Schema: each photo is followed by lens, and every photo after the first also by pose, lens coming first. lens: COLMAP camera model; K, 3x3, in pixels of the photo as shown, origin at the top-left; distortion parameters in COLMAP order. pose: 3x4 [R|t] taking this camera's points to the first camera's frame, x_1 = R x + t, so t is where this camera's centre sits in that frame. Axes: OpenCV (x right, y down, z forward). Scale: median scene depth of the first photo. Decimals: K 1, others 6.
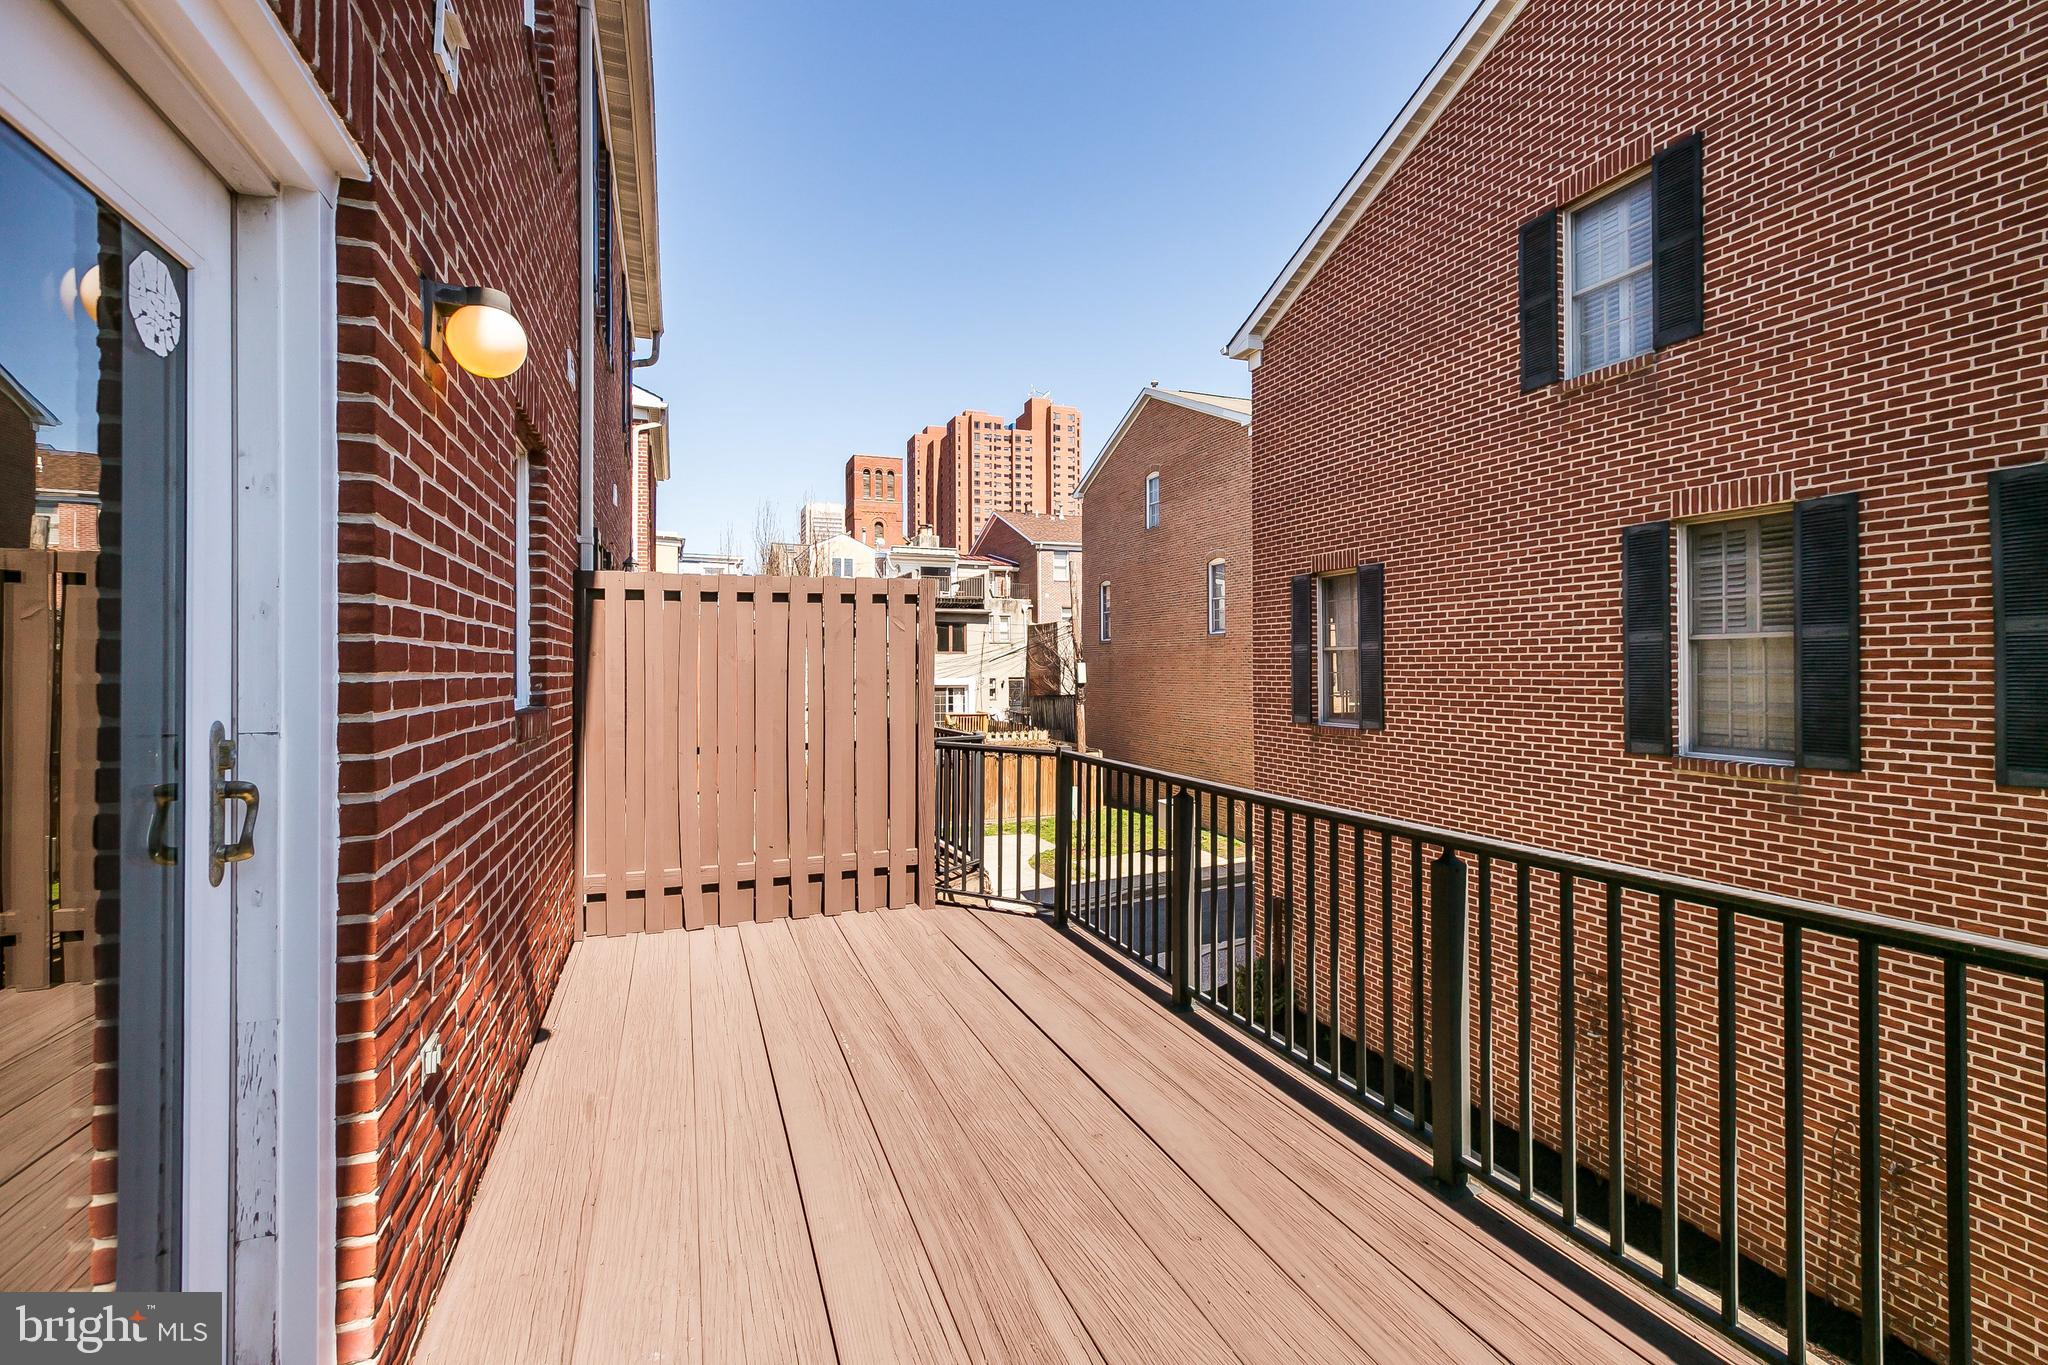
lens RADIAL K [[920.4, 0, 1061.7], [0, 920.4, 671.6], [0, 0, 1]] dist [0.000274, 0.000052]
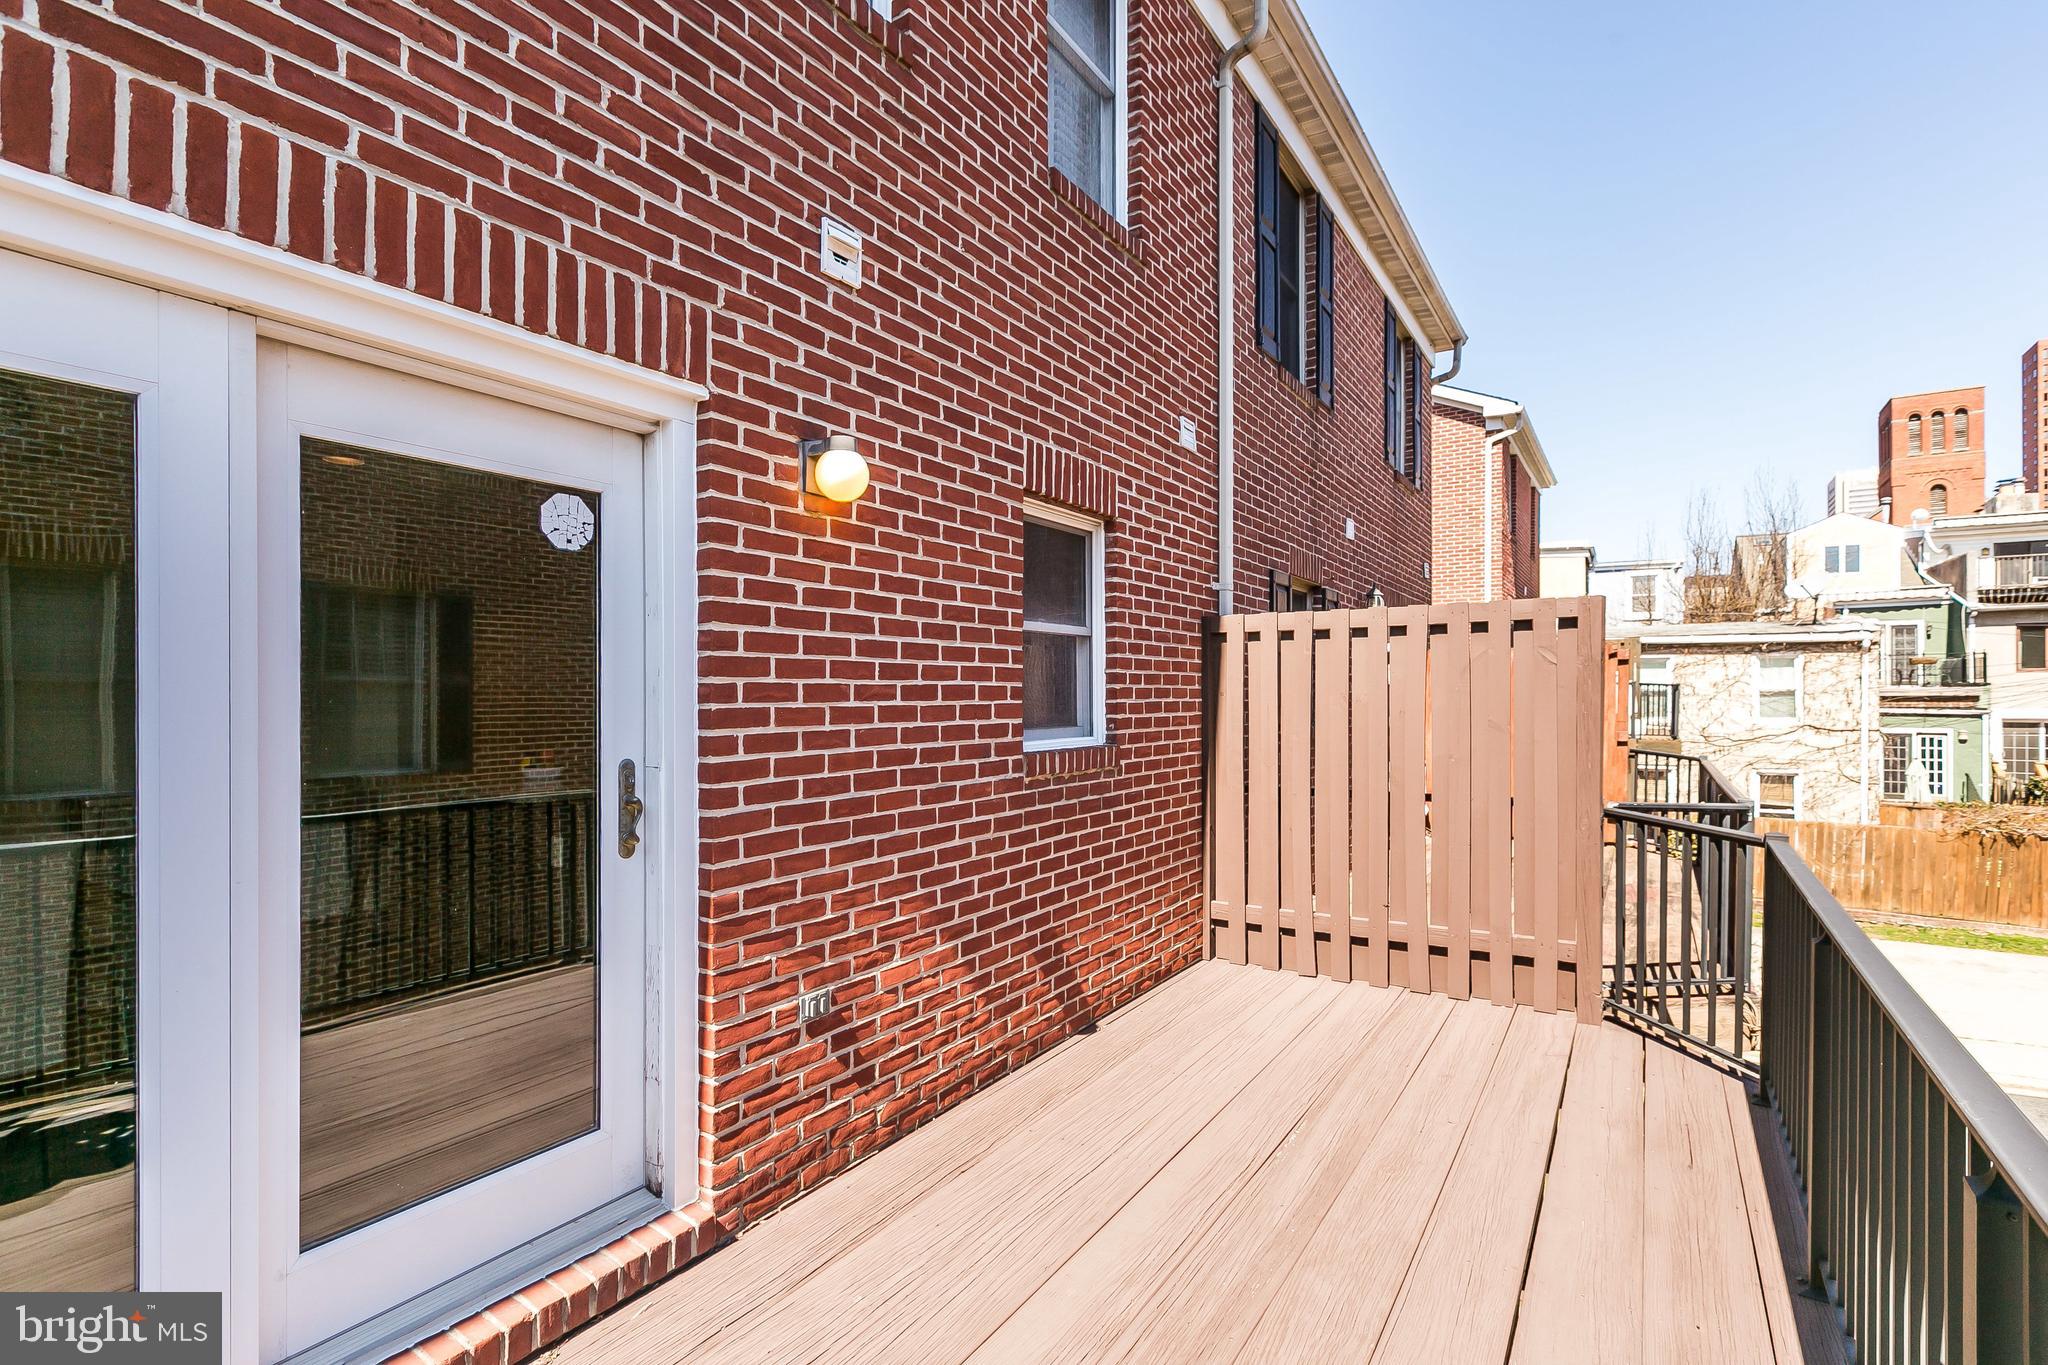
lens RADIAL K [[997.4, 0, 1101.9], [0, 997.4, 695.5], [0, 0, 1]] dist [0.000406, 0.000527]
pose [[0.585795, 0.009319, -0.810406, 0.430926], [-0.004698, 0.999956, 0.008103, -0.032600], [0.810446, -0.000940, 0.585813, 0.264746]]
